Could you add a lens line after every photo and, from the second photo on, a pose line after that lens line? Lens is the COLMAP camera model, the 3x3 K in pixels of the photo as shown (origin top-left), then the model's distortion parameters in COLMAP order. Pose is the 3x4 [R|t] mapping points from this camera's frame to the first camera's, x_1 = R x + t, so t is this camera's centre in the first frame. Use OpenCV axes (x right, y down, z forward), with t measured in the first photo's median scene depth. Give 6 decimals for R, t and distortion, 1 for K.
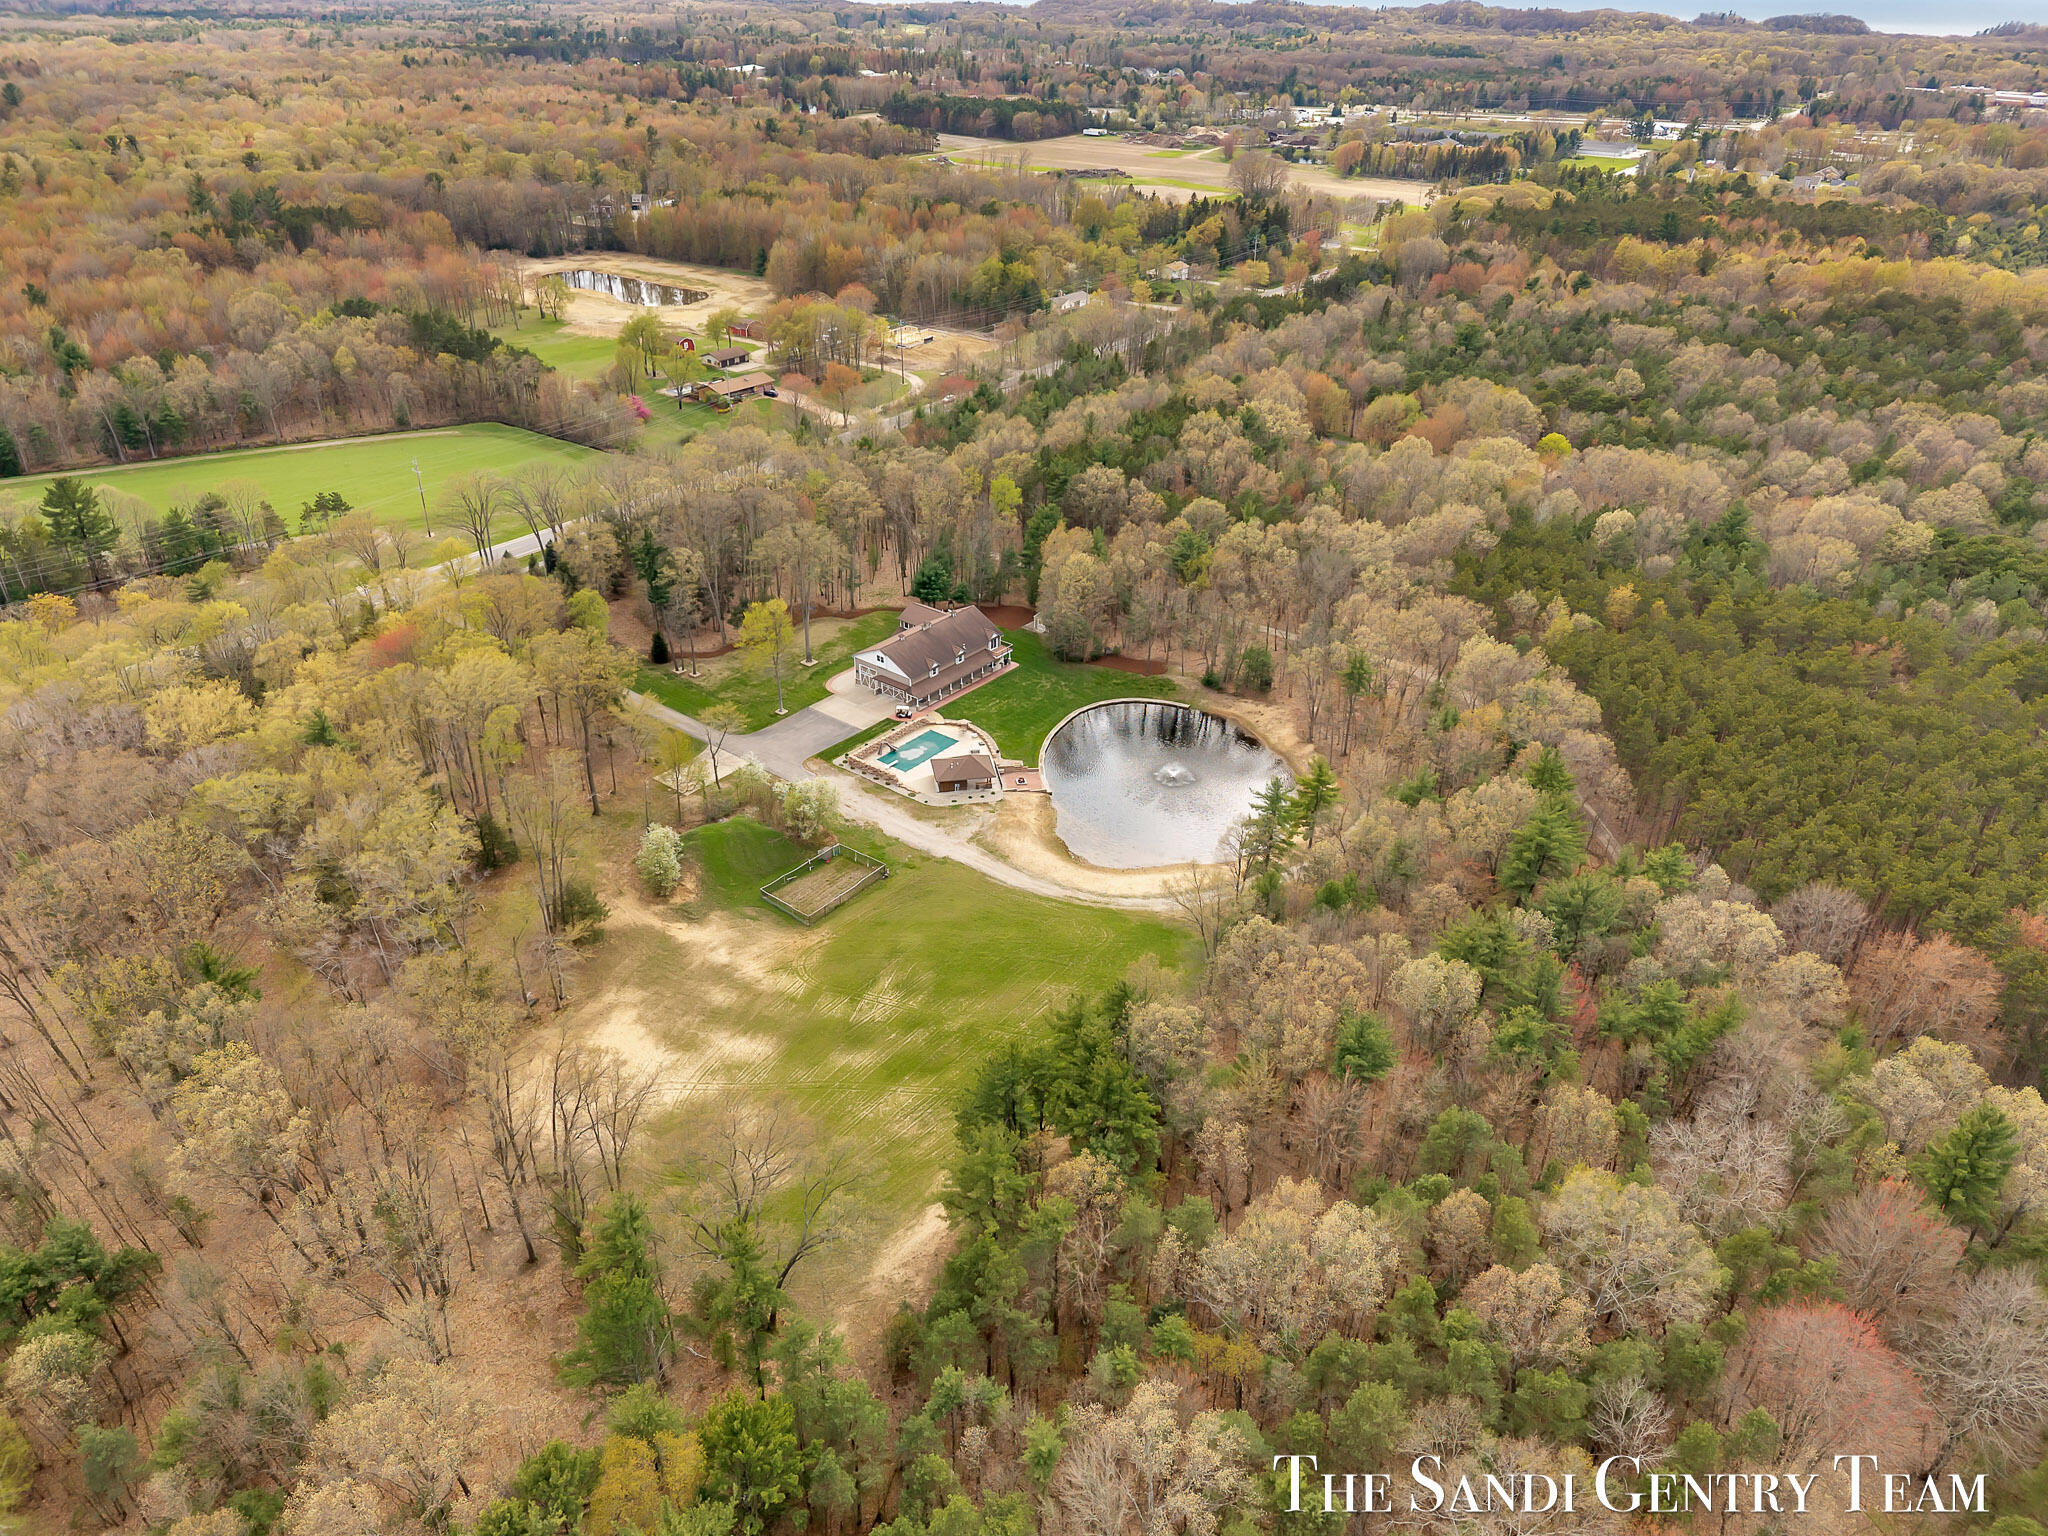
lens RADIAL K [[1417.8, 0, 1024.1], [0, 1417.8, 719.0], [0, 0, 1]] dist [0.020122, -0.004628]
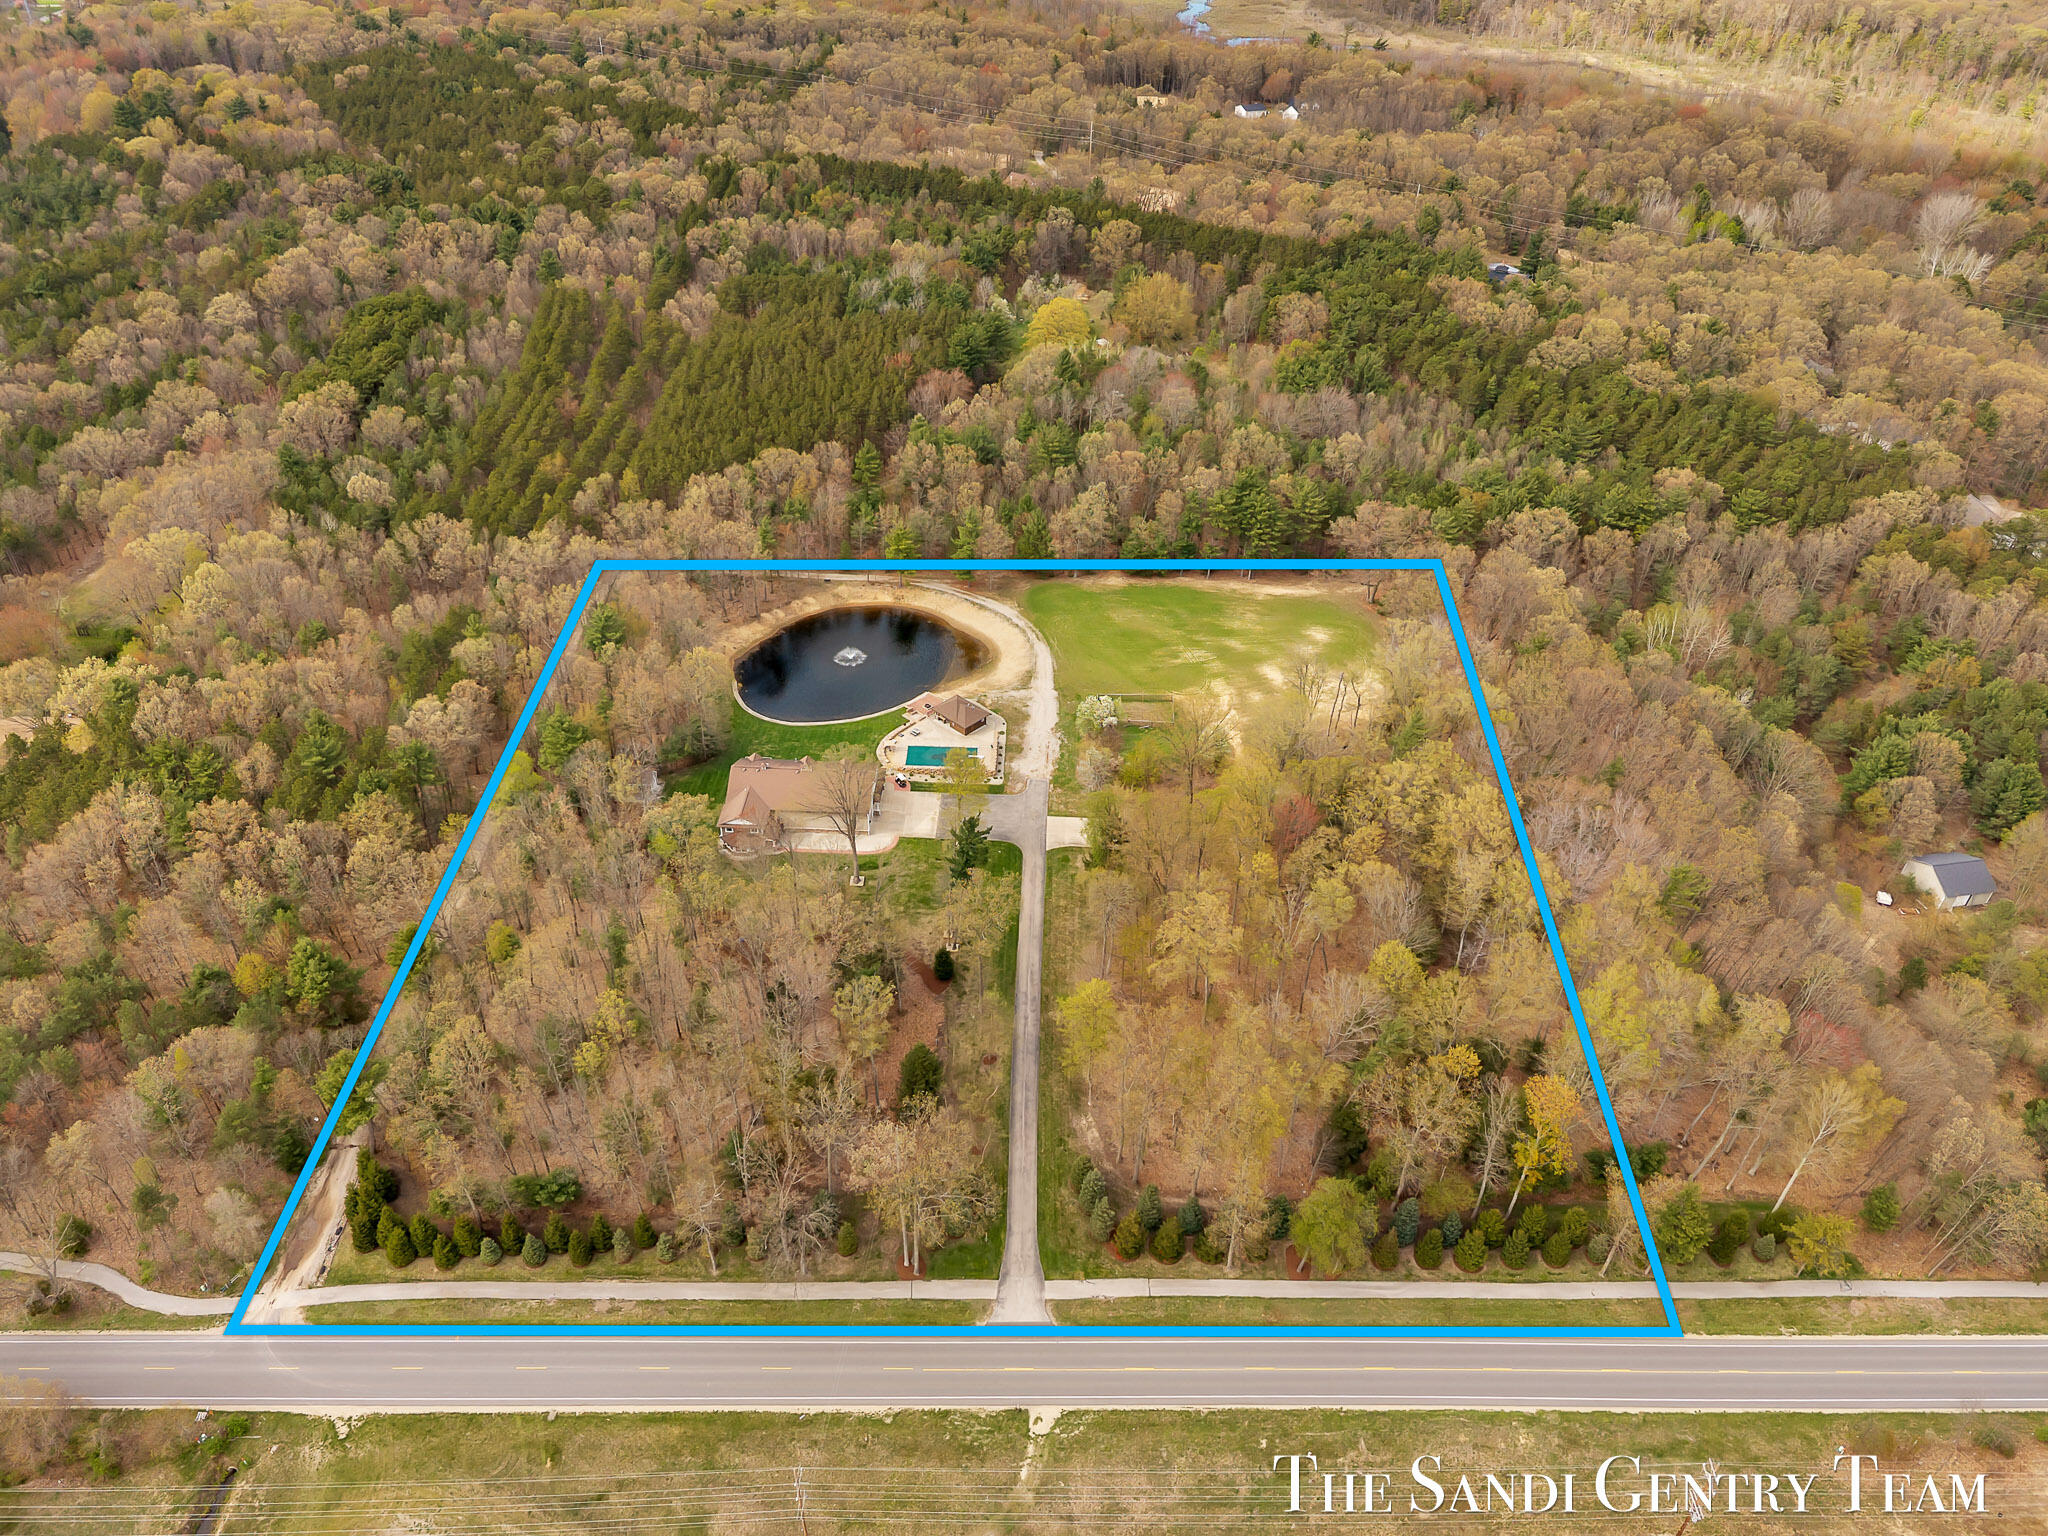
lens RADIAL K [[1430.0, 0, 1038.2], [0, 1430.0, 756.0], [0, 0, 1]] dist [0.014527, -0.004840]
pose [[-0.599503, -0.501072, 0.624118, -0.814471], [0.337335, 0.548954, 0.764758, -0.808790], [-0.725811, 0.669011, -0.160071, 1.080533]]
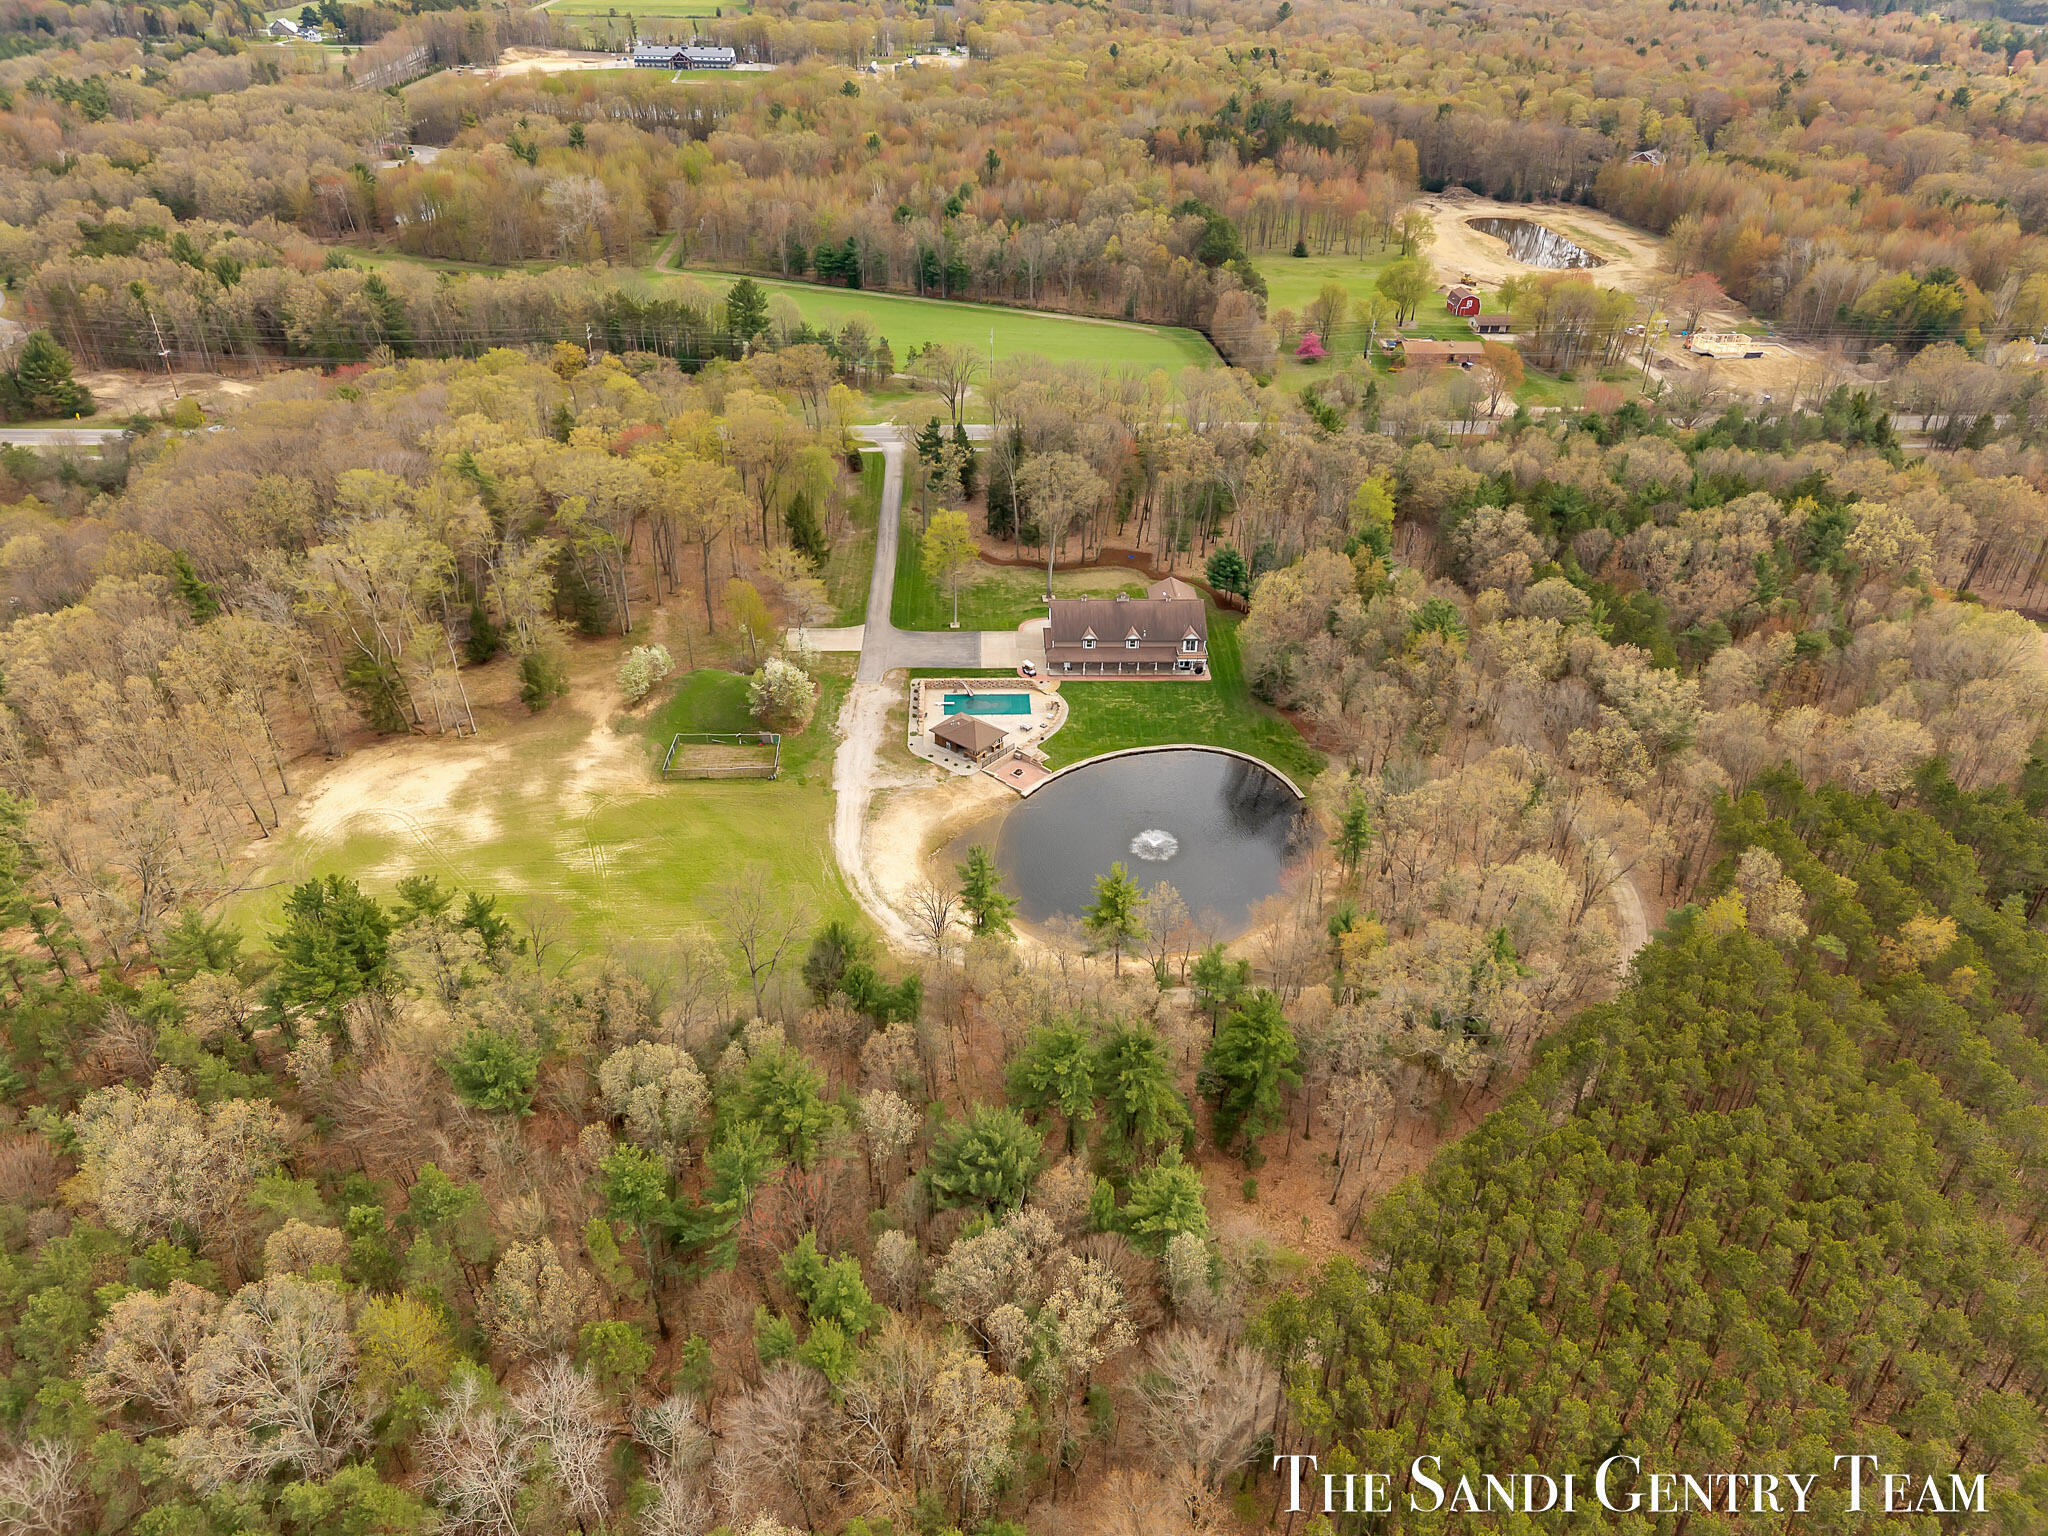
lens RADIAL K [[1430.0, 0, 1038.2], [0, 1430.0, 756.0], [0, 0, 1]] dist [0.014527, -0.004840]
pose [[0.650331, 0.394123, -0.649413, 0.545576], [-0.364856, 0.911878, 0.188039, -0.129585], [0.666296, 0.114655, 0.736820, 0.319008]]
